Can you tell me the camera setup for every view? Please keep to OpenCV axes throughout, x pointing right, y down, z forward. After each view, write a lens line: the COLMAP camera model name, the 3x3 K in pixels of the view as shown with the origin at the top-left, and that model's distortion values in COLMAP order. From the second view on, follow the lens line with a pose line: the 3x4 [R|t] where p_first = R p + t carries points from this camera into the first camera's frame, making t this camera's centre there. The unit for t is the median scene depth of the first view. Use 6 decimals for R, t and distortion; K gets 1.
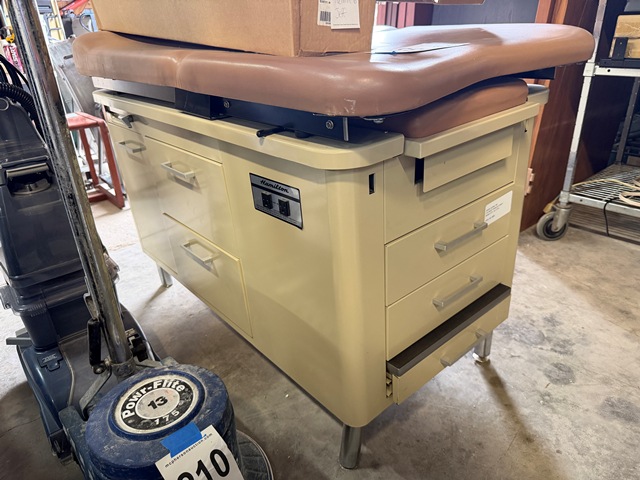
lens RADIAL K [[459.0, 0, 325.7], [0, 459.0, 243.2], [0, 0, 1]] dist [0.008873, -0.010945]
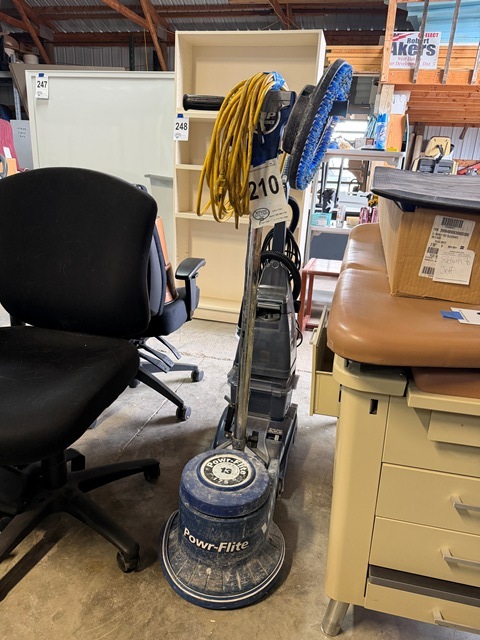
lens RADIAL K [[459.0, 0, 243.3], [0, 459.0, 318.3], [0, 0, 1]] dist [0.008873, -0.010945]
pose [[0.564981, 0.322497, -0.759469, 0.636669], [-0.422369, 0.903751, 0.069557, -0.234261], [0.708803, 0.281478, 0.646815, -0.099721]]
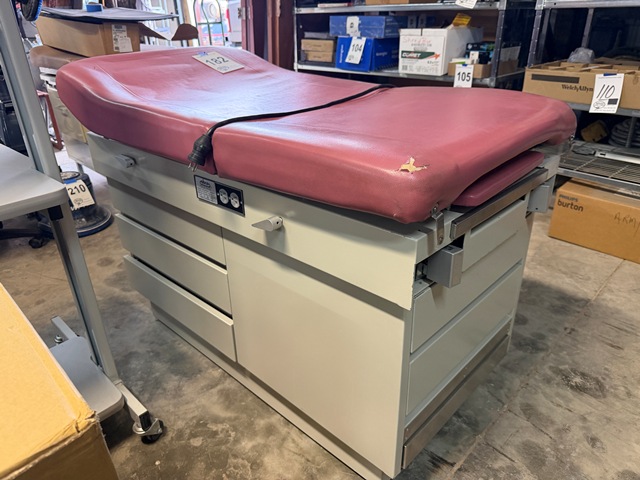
lens RADIAL K [[459.0, 0, 320.5], [0, 459.0, 239.9], [0, 0, 1]] dist [0.008873, -0.010945]
pose [[0.997485, -0.016801, 0.068865, 1.033539], [0.016147, 0.999819, 0.010042, 0.717254], [-0.069021, -0.008905, 0.997575, -2.001647]]
